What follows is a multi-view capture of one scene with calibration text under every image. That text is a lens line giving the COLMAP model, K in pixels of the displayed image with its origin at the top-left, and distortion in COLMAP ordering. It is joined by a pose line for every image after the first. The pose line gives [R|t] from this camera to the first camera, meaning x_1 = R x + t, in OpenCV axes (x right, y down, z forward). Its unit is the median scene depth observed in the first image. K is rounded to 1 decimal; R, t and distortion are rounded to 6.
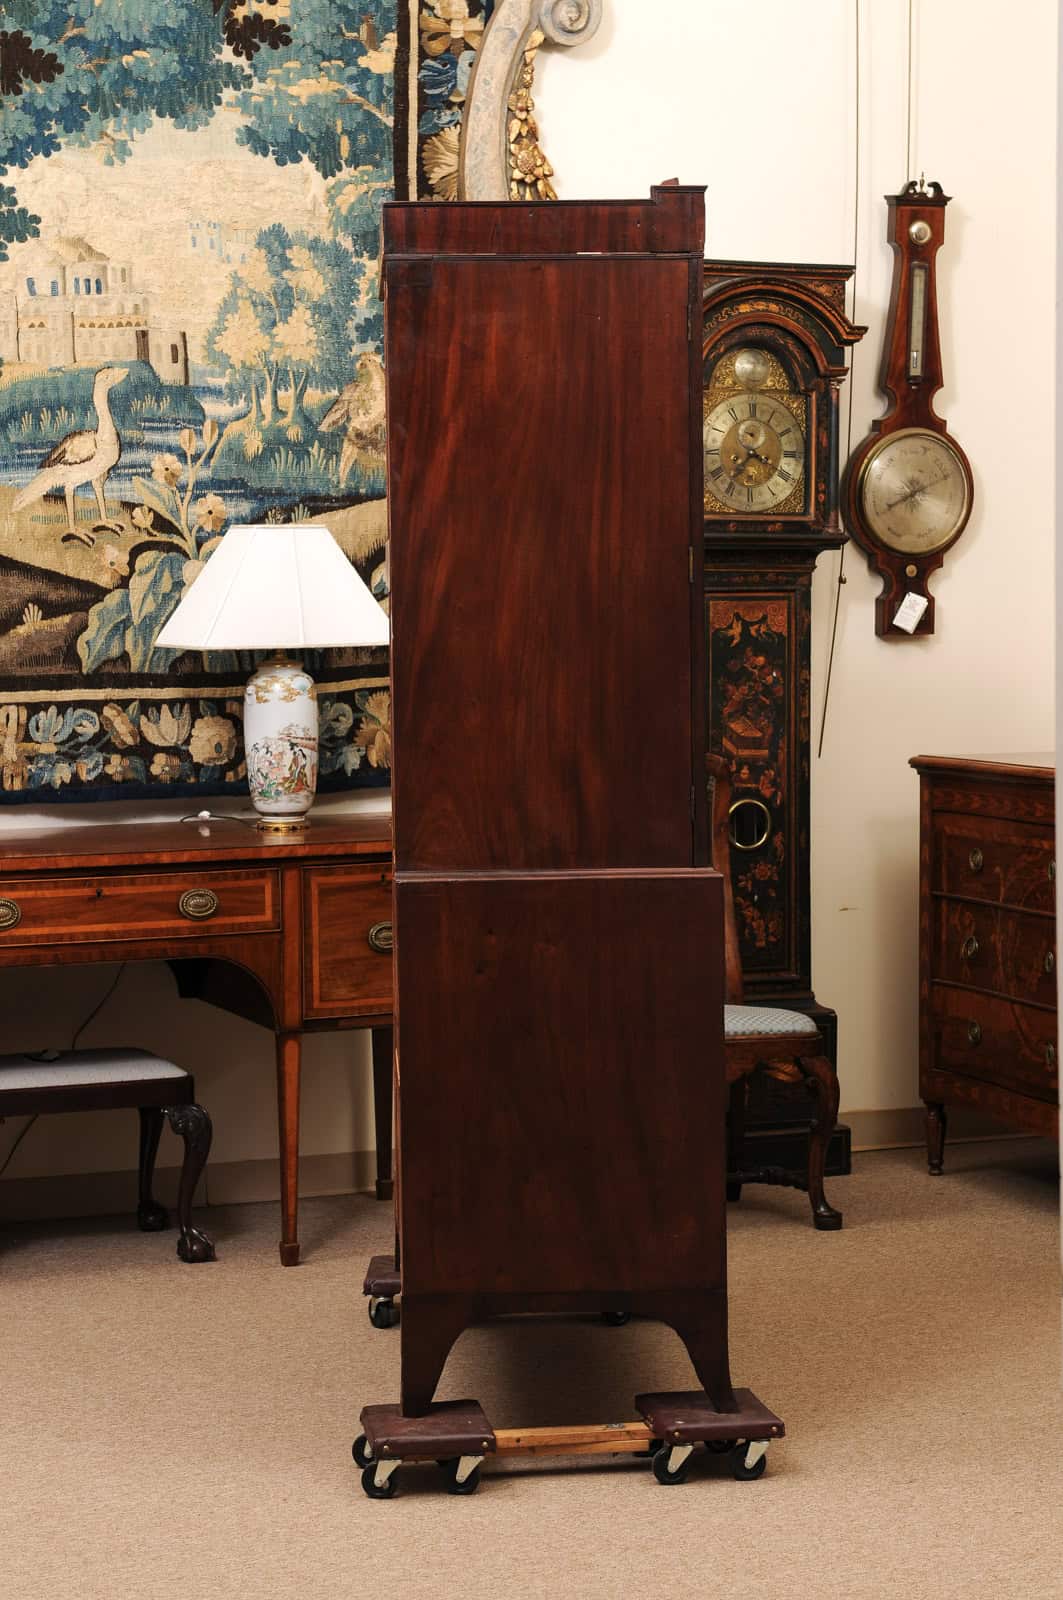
lens RADIAL K [[3389.1, 0, 530.3], [0, 3389.1, 798.4], [0, 0, 1]] dist [0.147201, 0.000000]
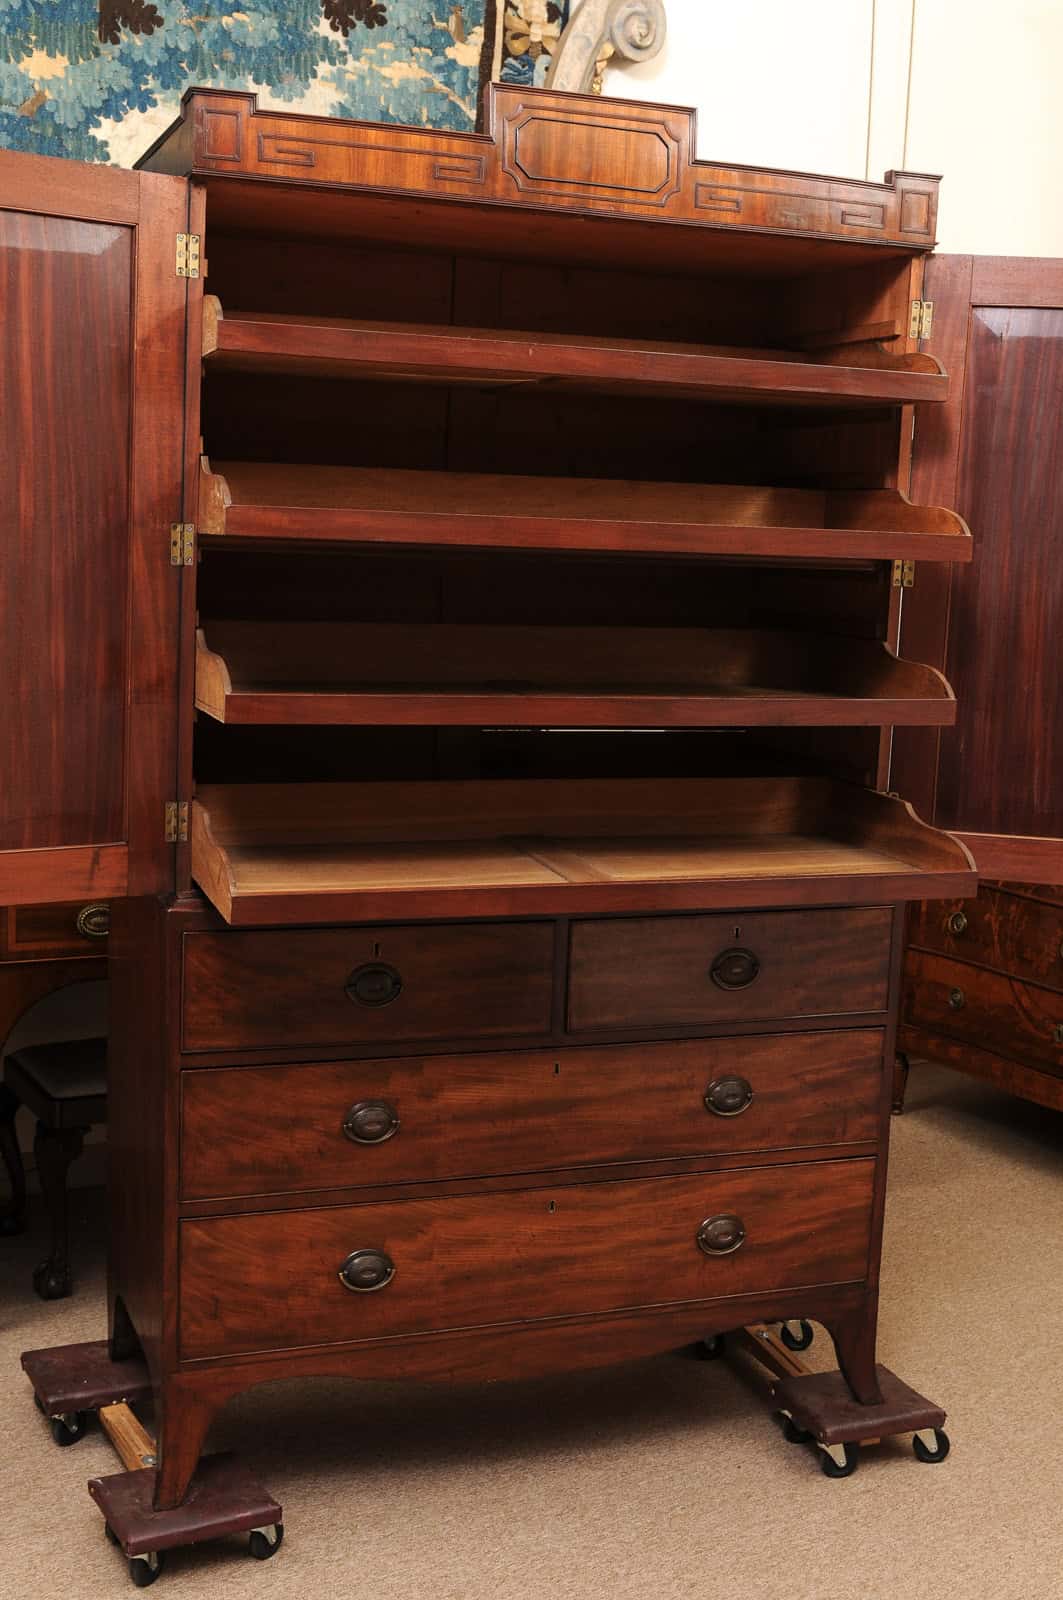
lens RADIAL K [[2092.9, 0, 597.2], [0, 2092.9, 873.3], [0, 0, 1]] dist [0.035725, 0.000000]
pose [[0.987282, 0.032089, 0.155704, -0.097114], [-0.044337, 0.996134, 0.075839, -0.020388], [-0.152669, -0.081778, 0.984888, 0.354426]]
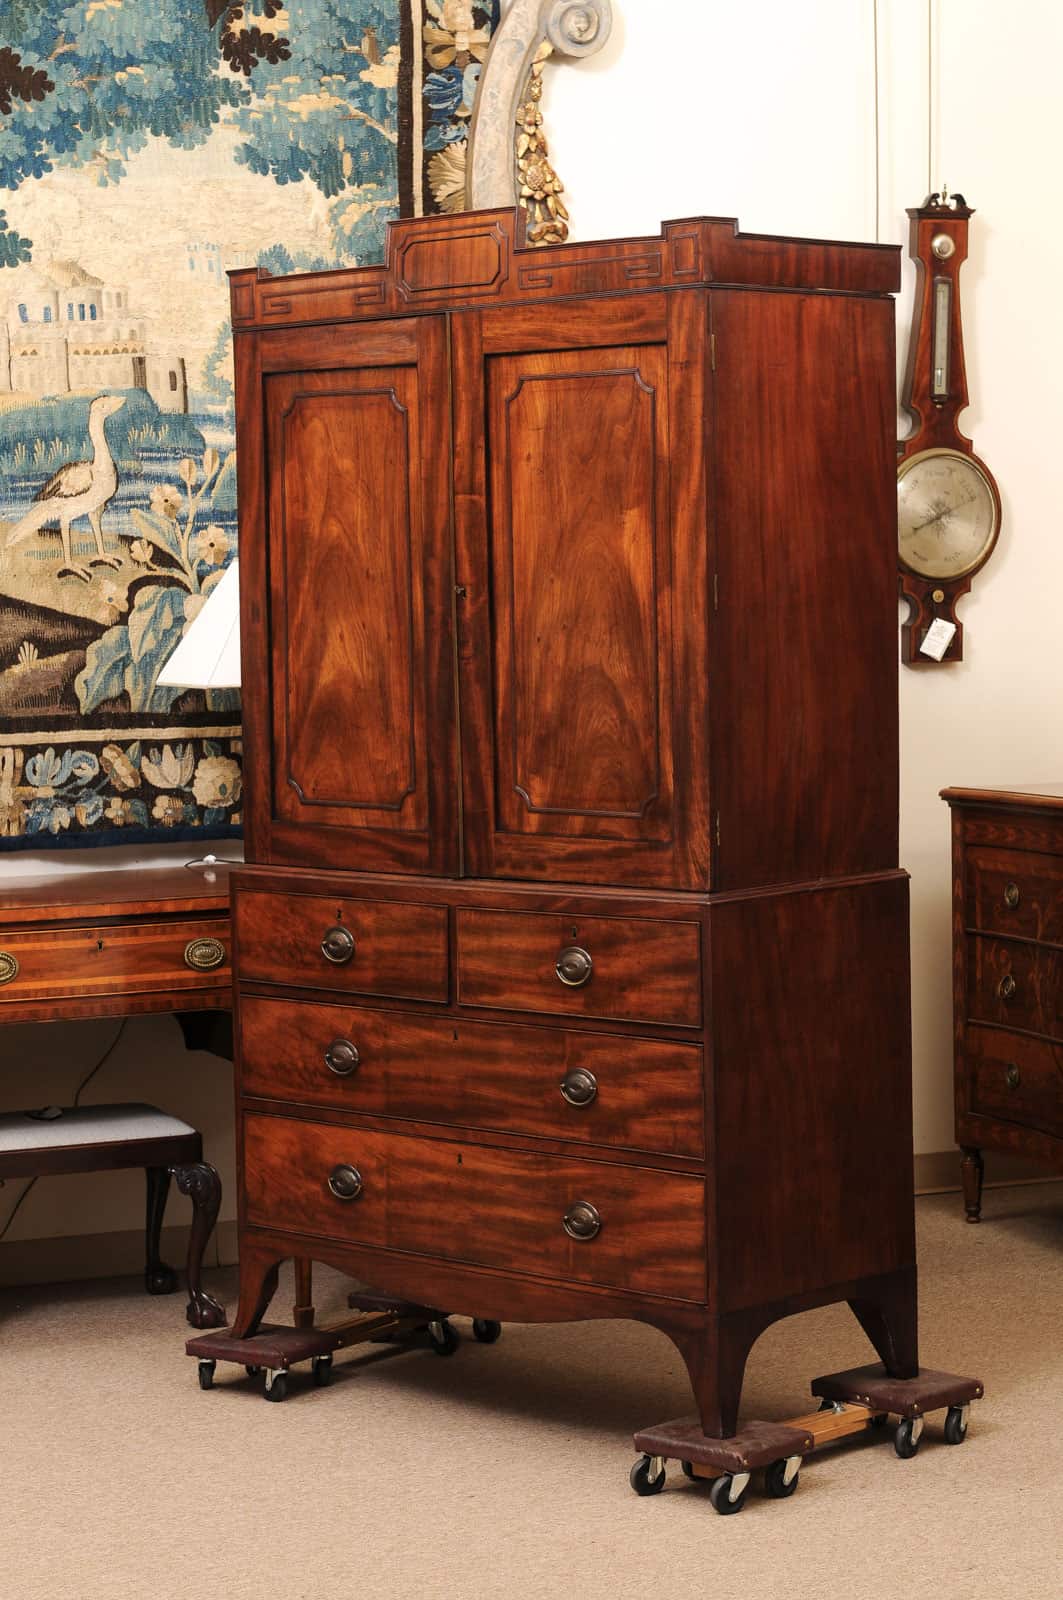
lens RADIAL K [[3389.1, 0, 540.3], [0, 3389.1, 792.6], [0, 0, 1]] dist [0.147201, 0.000000]
pose [[0.999917, -0.012809, 0.001658, -0.003747], [0.012826, 0.999860, -0.010713, -0.002581], [-0.001521, 0.010733, 0.999941, 0.038966]]
